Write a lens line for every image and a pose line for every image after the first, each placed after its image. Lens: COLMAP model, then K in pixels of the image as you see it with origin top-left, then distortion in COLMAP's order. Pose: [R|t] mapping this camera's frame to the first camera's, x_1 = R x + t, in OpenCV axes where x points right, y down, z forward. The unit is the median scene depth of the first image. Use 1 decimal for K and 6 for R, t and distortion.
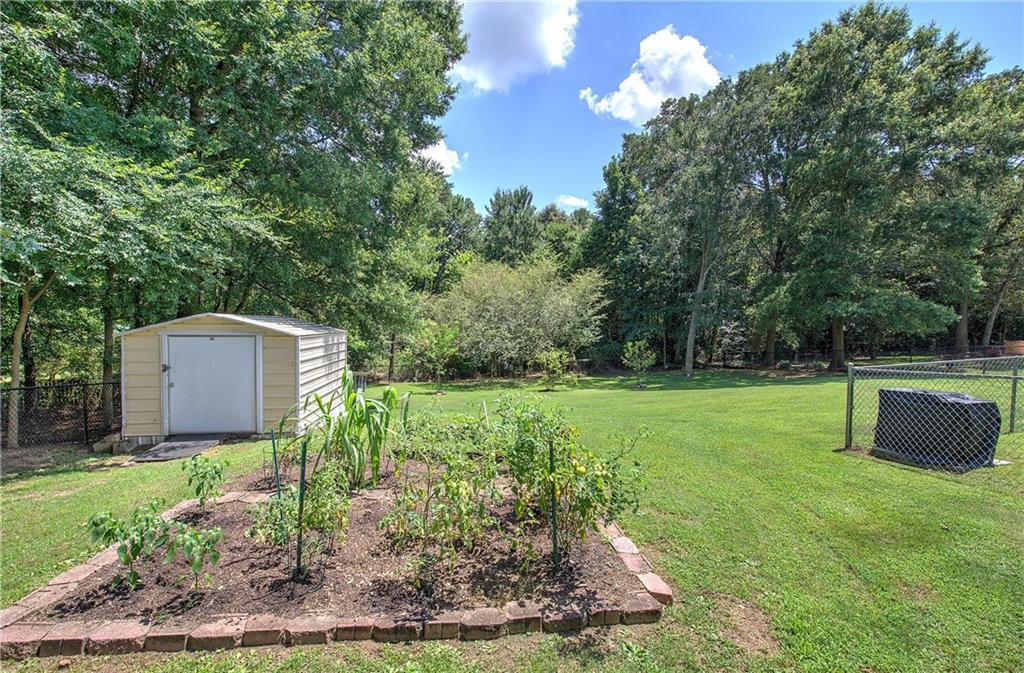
lens RADIAL K [[439.7, 0, 518.9], [0, 439.7, 335.0], [0, 0, 1]] dist [-0.002694, 0.000251]
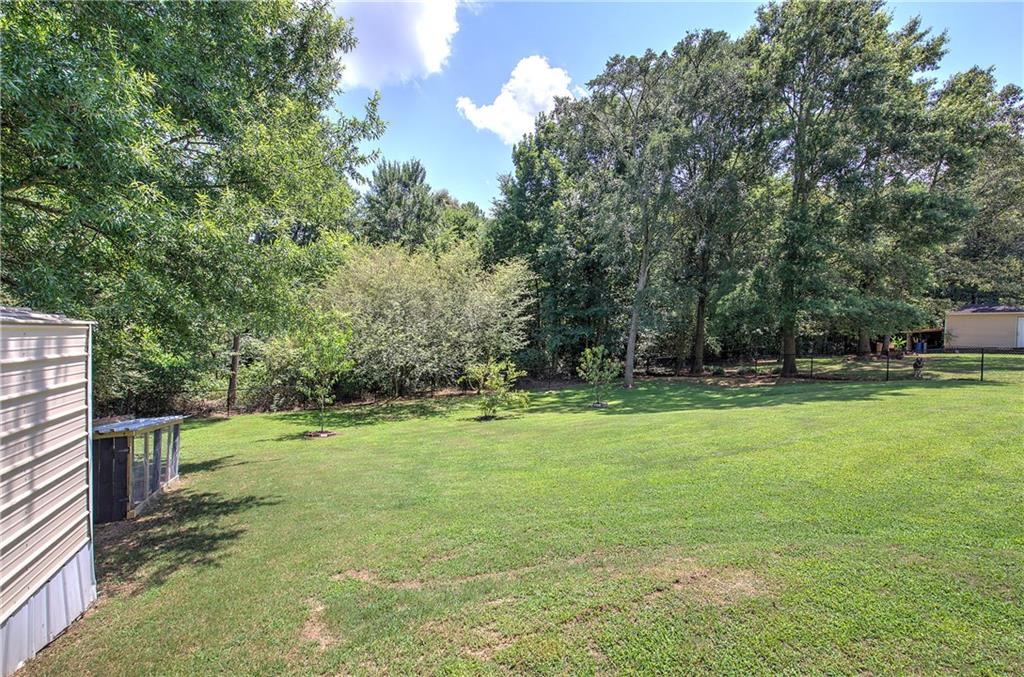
lens RADIAL K [[439.7, 0, 518.9], [0, 439.7, 337.0], [0, 0, 1]] dist [-0.002694, 0.000251]
pose [[0.953908, -0.003279, 0.300082, -0.072149], [0.006984, 0.999912, -0.011273, 0.002763], [-0.300019, 0.012849, 0.953847, 0.225953]]
